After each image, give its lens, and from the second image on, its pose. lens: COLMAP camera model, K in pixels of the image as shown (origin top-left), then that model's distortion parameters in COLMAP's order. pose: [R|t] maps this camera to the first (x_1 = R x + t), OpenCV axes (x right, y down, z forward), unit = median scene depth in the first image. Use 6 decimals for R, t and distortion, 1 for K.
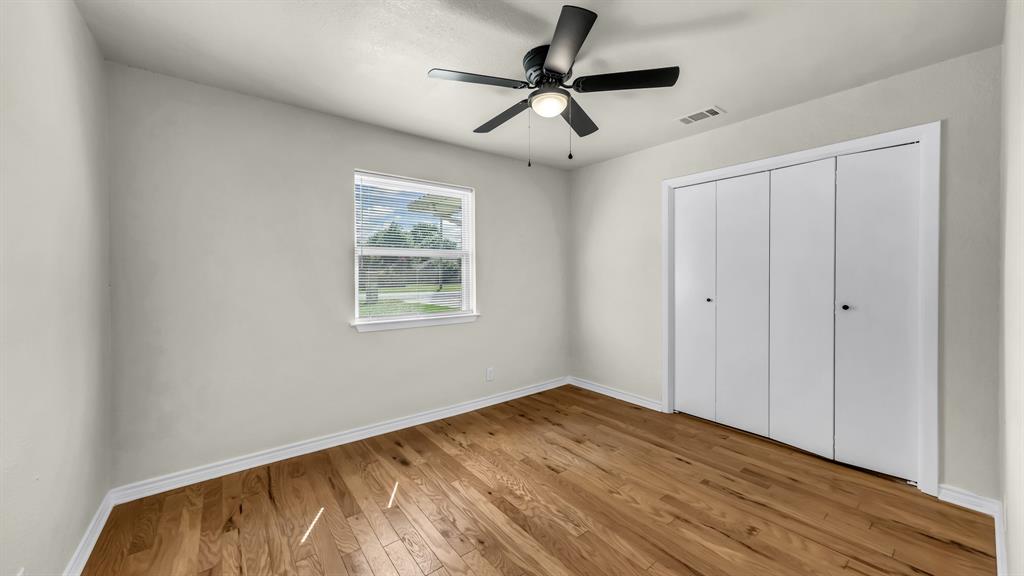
lens RADIAL K [[363.0, 0, 514.6], [0, 363.0, 287.5], [0, 0, 1]] dist [0.001364, 0.000482]
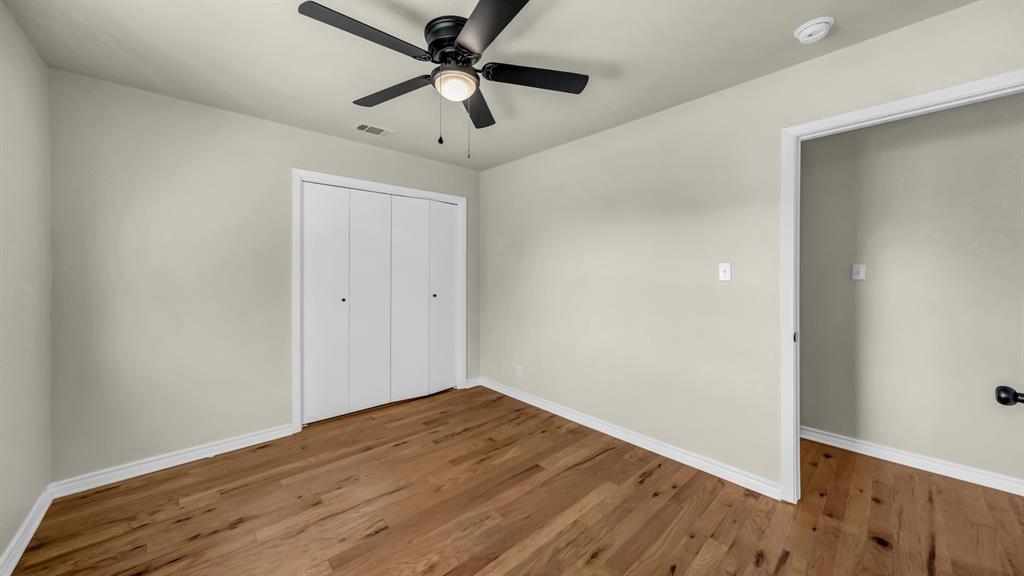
lens RADIAL K [[349.9, 0, 513.9], [0, 349.9, 287.7], [0, 0, 1]] dist [0.000521, 0.000241]
pose [[-0.061406, -0.035657, 0.997476, -0.577572], [0.034092, 0.998704, 0.037799, -0.014469], [-0.997530, 0.036327, -0.060111, 0.709039]]
